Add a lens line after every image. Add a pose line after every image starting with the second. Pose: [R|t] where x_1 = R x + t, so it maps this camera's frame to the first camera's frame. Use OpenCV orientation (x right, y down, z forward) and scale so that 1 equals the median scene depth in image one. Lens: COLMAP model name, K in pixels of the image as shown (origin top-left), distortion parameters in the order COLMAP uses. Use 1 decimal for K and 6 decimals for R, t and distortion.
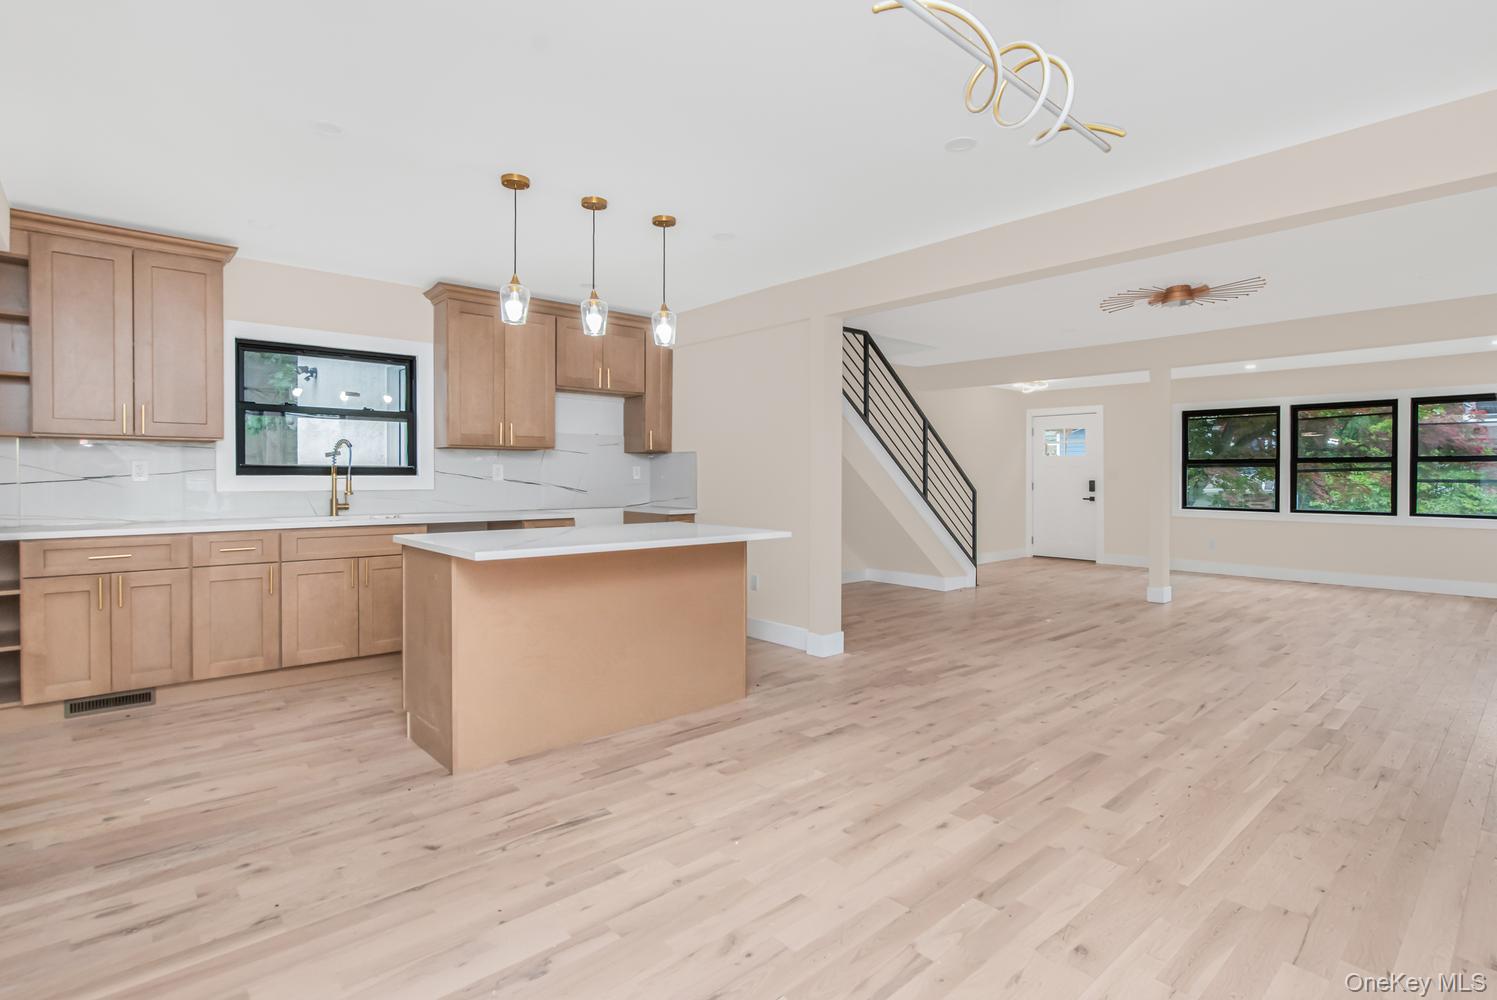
lens RADIAL K [[716.6, 0, 744.9], [0, 716.6, 486.0], [0, 0, 1]] dist [-0.004228, -0.002207]
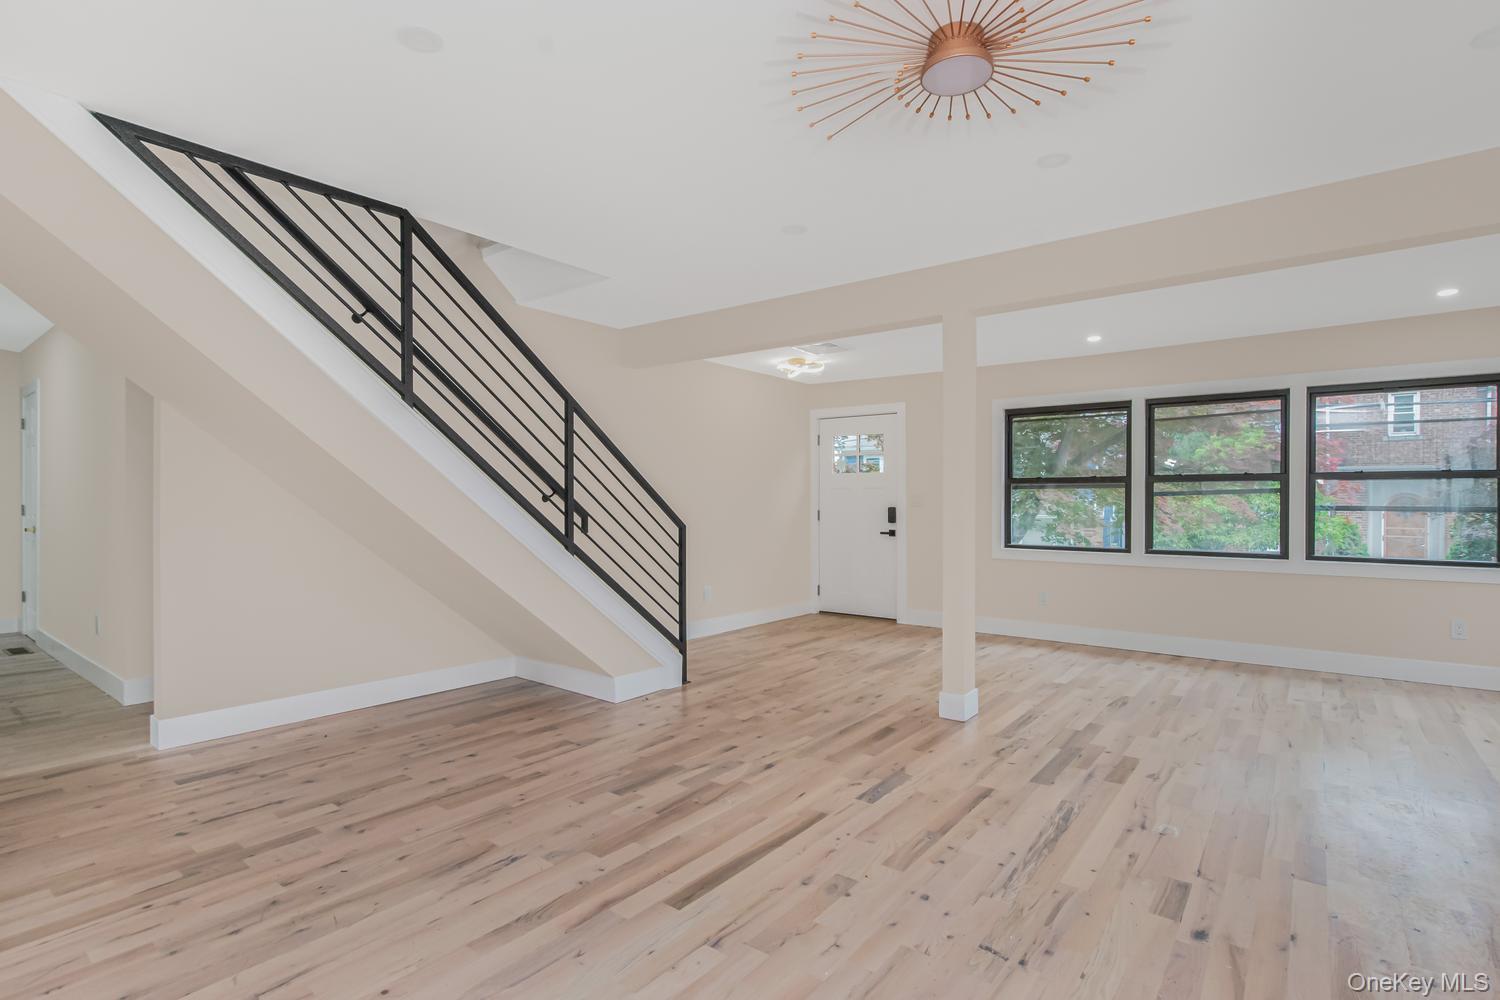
lens RADIAL K [[746.3, 0, 736.7], [0, 746.3, 514.1], [0, 0, 1]] dist [-0.018744, 0.000902]
pose [[0.983203, -0.003501, 0.182480, 0.258808], [0.002919, 0.999990, 0.003455, -0.005034], [-0.182490, -0.002864, 0.983203, 0.389590]]
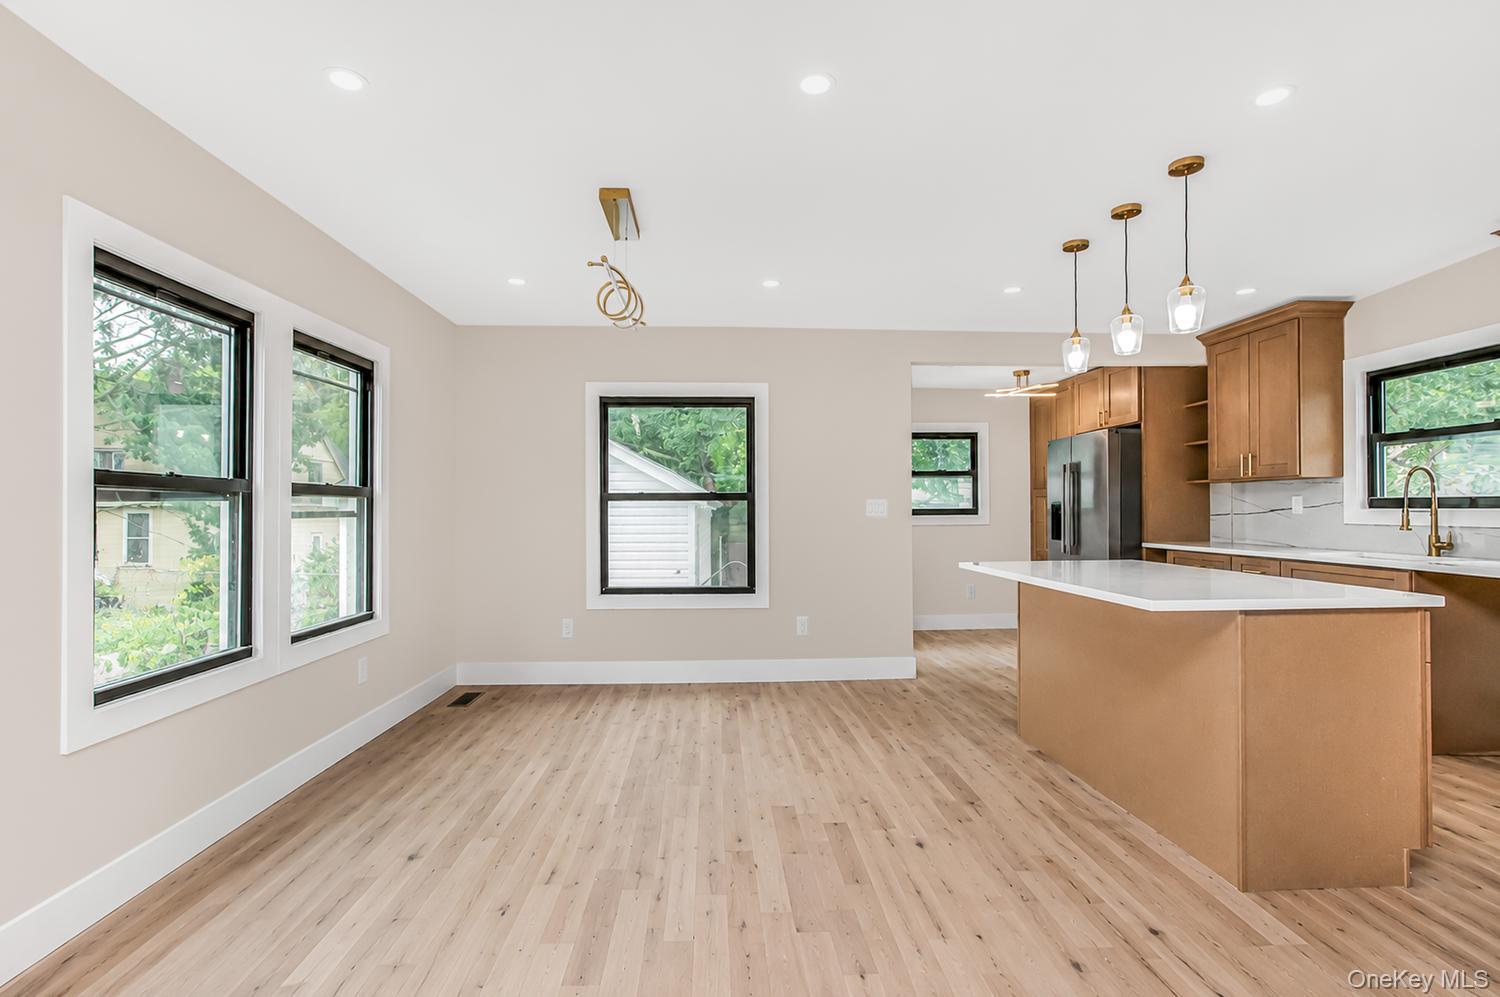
lens RADIAL K [[694.0, 0, 759.8], [0, 694.0, 511.9], [0, 0, 1]] dist [-0.019300, 0.000417]
pose [[-0.606533, 0.004186, -0.795047, 0.343091], [-0.007101, 0.999918, 0.010682, -0.008167], [0.795026, 0.012125, -0.606454, 0.528877]]
